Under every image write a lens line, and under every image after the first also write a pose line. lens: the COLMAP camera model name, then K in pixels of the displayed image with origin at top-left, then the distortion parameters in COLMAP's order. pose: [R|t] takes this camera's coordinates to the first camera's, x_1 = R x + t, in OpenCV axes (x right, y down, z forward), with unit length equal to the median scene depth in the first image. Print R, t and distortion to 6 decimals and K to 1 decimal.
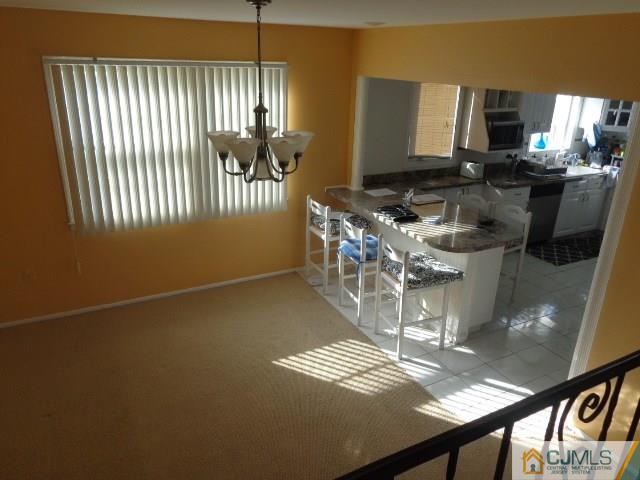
lens RADIAL K [[481.4, 0, 323.2], [0, 481.4, 241.6], [0, 0, 1]] dist [-0.004727, 0.002838]
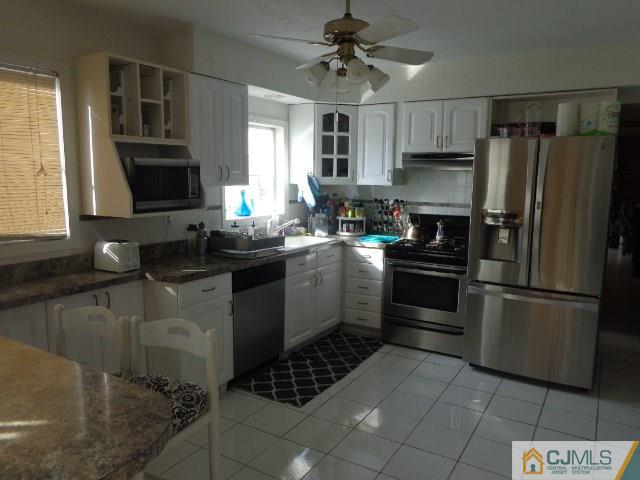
lens RADIAL K [[481.4, 0, 321.7], [0, 481.4, 240.1], [0, 0, 1]] dist [-0.004727, 0.002838]
pose [[0.860967, -0.093401, 0.500013, 0.241795], [0.199078, 0.966458, -0.162258, -0.038344], [-0.468086, 0.239241, 0.850682, 0.456499]]
